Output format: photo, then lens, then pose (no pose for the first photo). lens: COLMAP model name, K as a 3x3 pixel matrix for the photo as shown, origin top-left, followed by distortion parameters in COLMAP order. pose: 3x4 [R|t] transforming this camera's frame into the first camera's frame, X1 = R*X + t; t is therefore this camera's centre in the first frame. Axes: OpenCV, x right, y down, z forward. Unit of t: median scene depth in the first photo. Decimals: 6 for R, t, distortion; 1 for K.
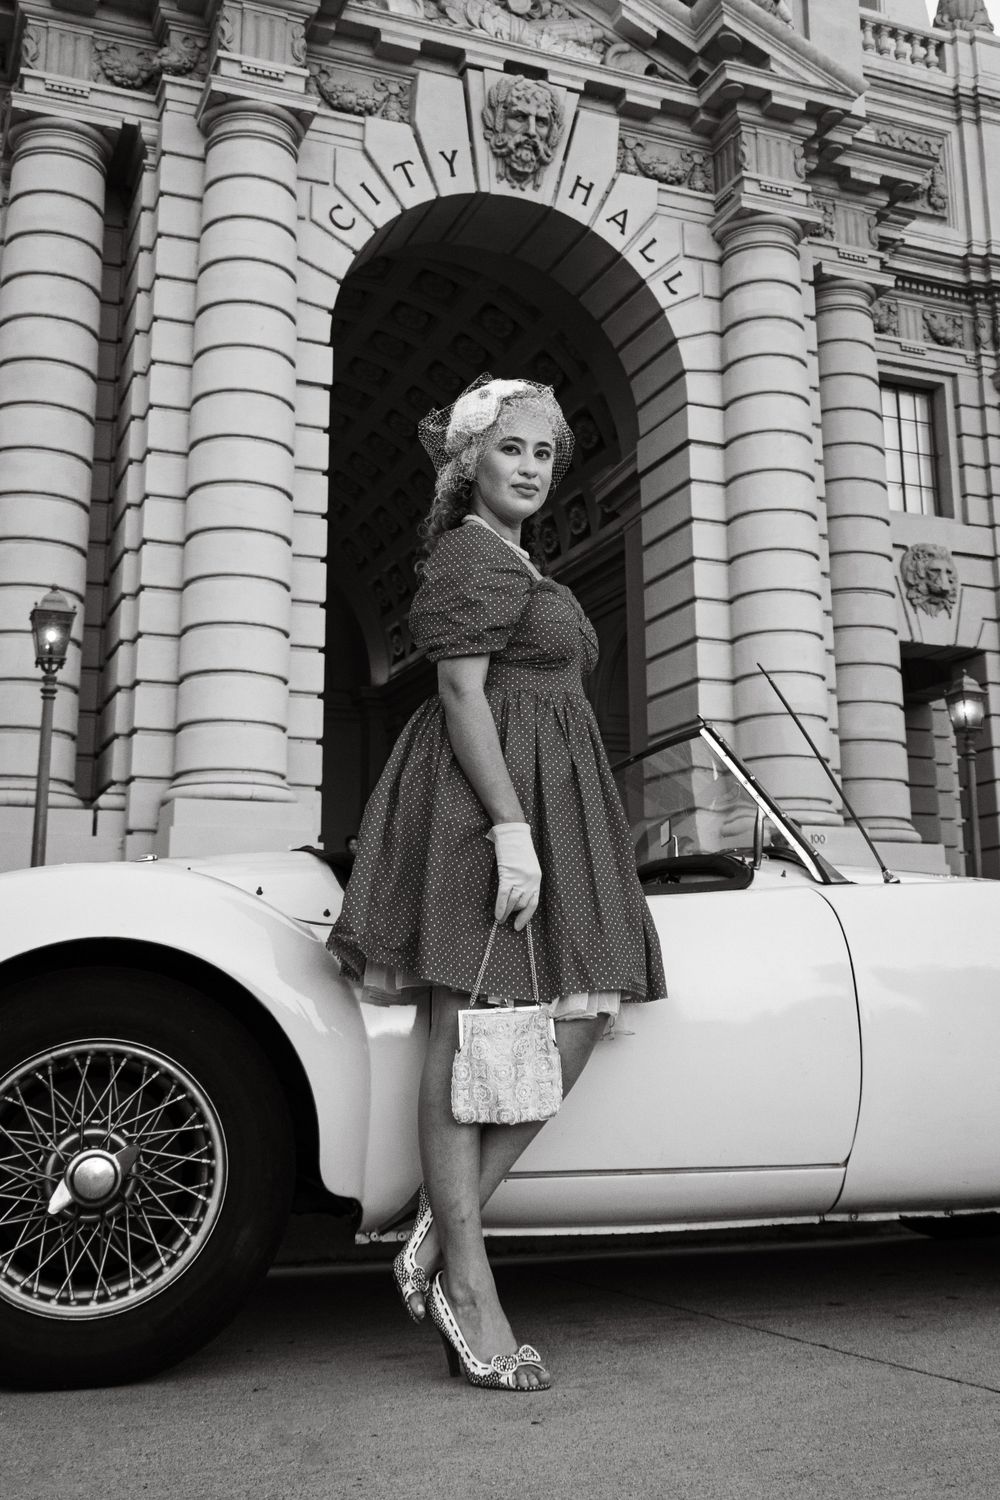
lens RADIAL K [[1340.8, 0, 500.5], [0, 1340.8, 748.6], [0, 0, 1]] dist [-0.012917, -0.000647]
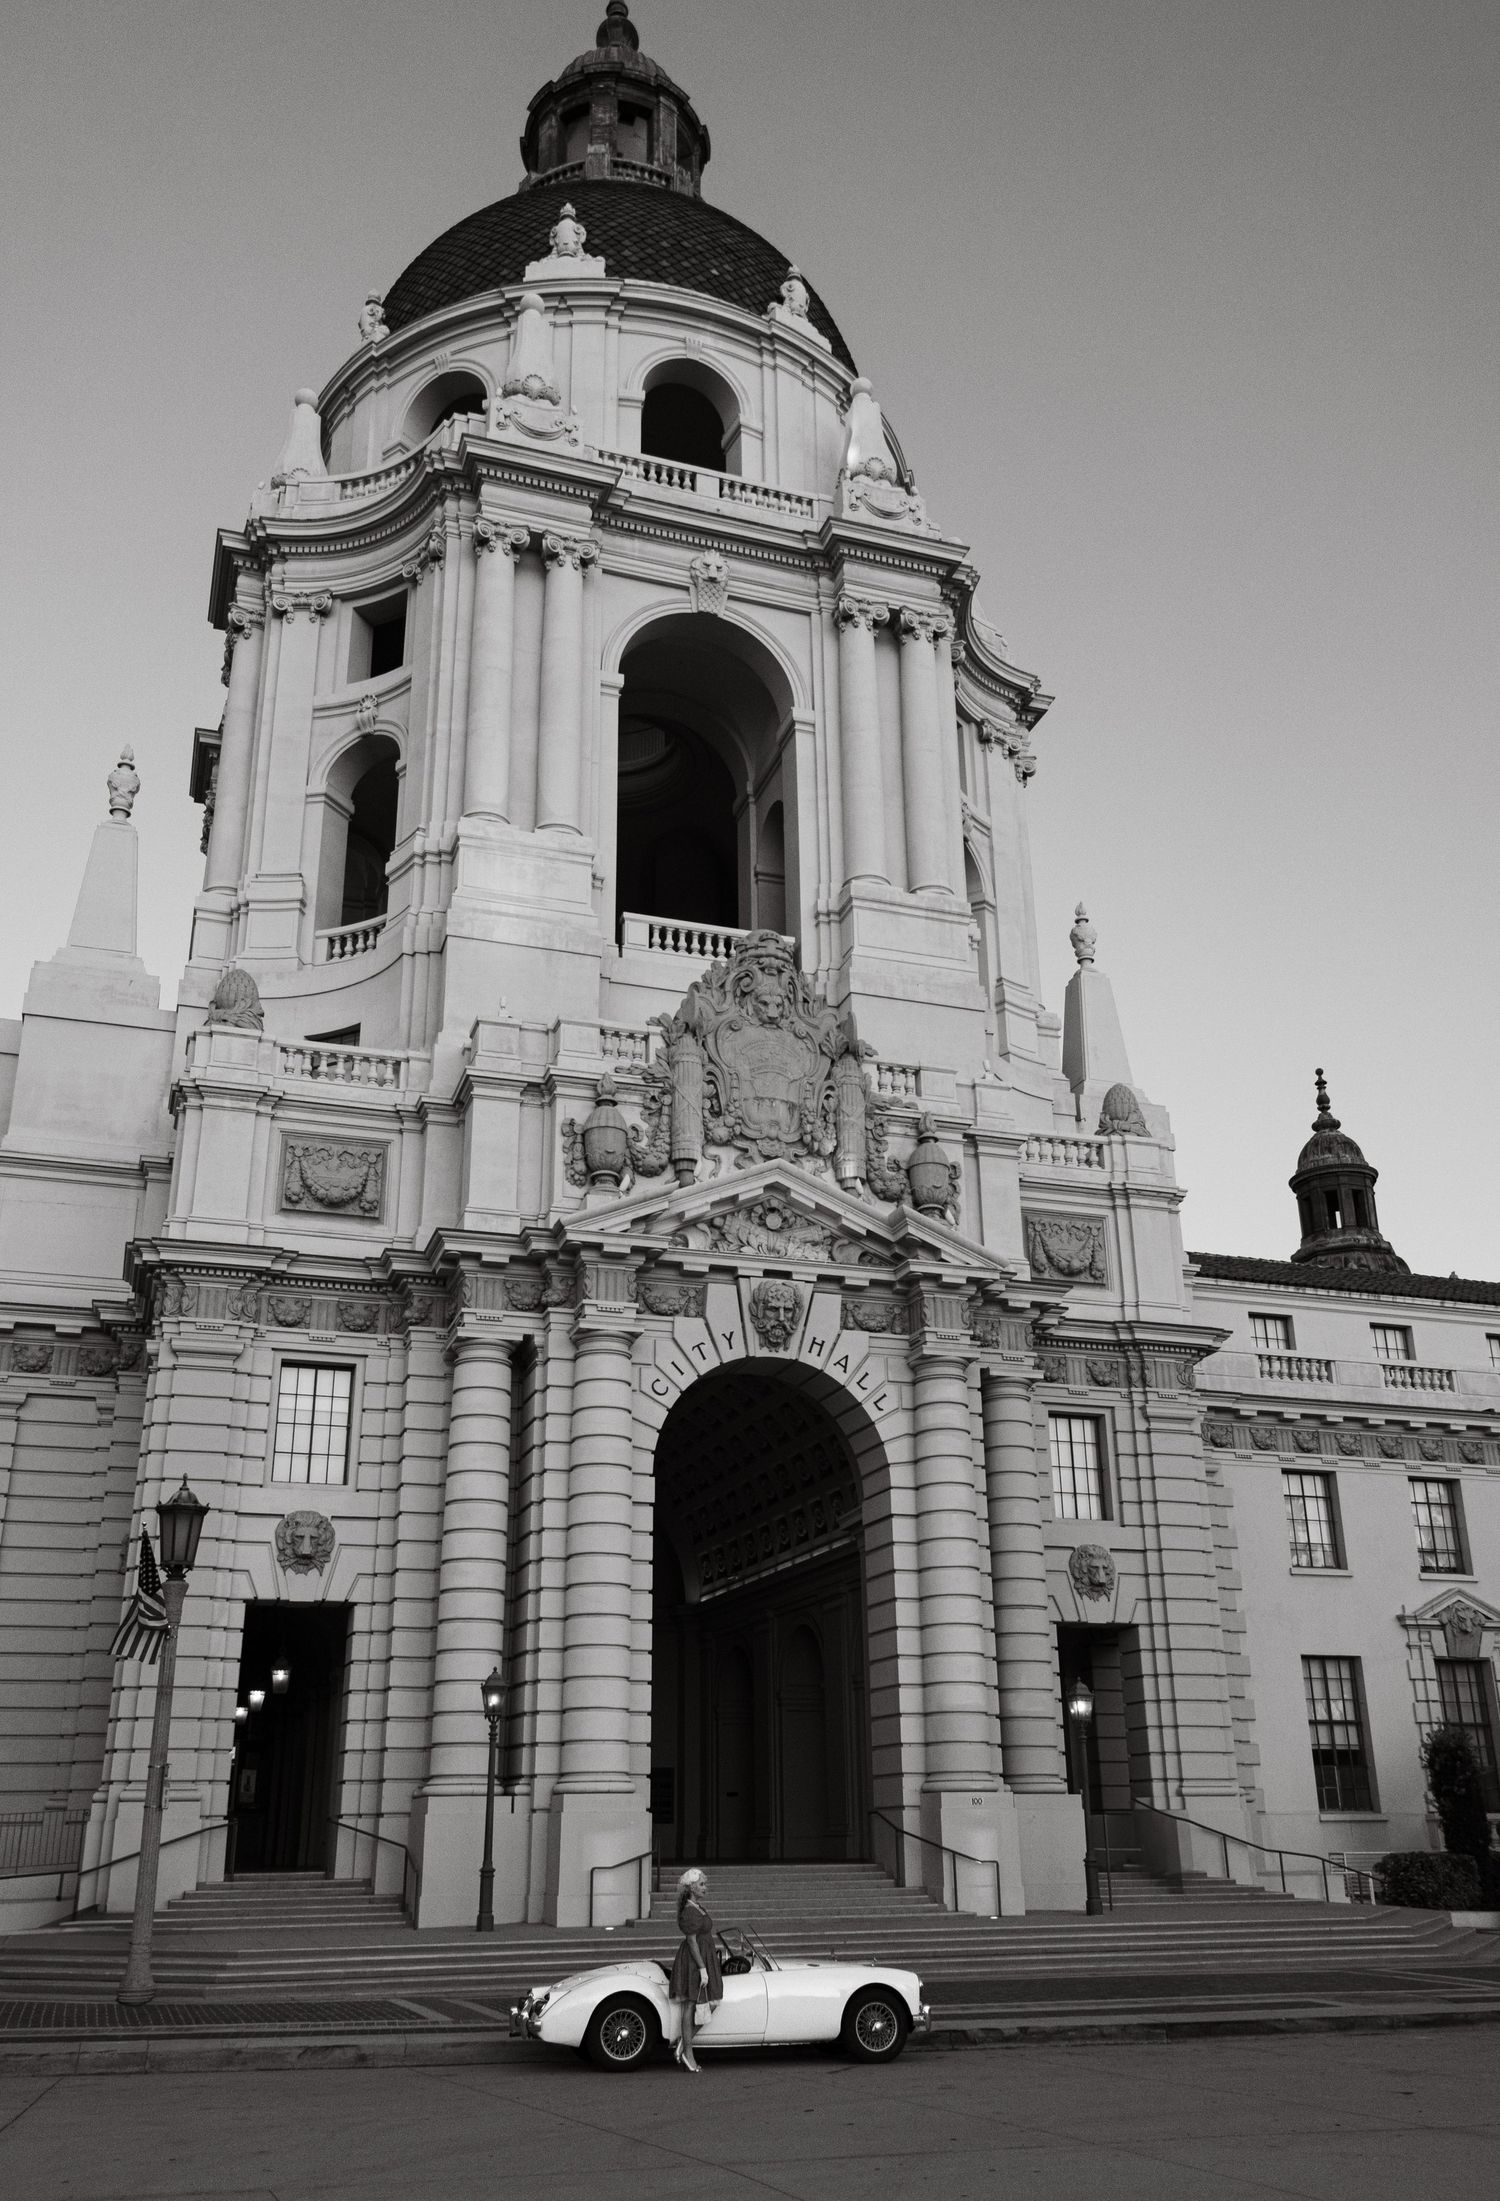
lens RADIAL K [[1901.6, 0, 743.3], [0, 1901.6, 1101.0], [0, 0, 1]] dist [0.005129, -0.002093]
pose [[0.997287, -0.025041, -0.069224, 0.132318], [0.014441, 0.988645, -0.149574, -0.366737], [0.072184, 0.148168, 0.986324, -1.157732]]
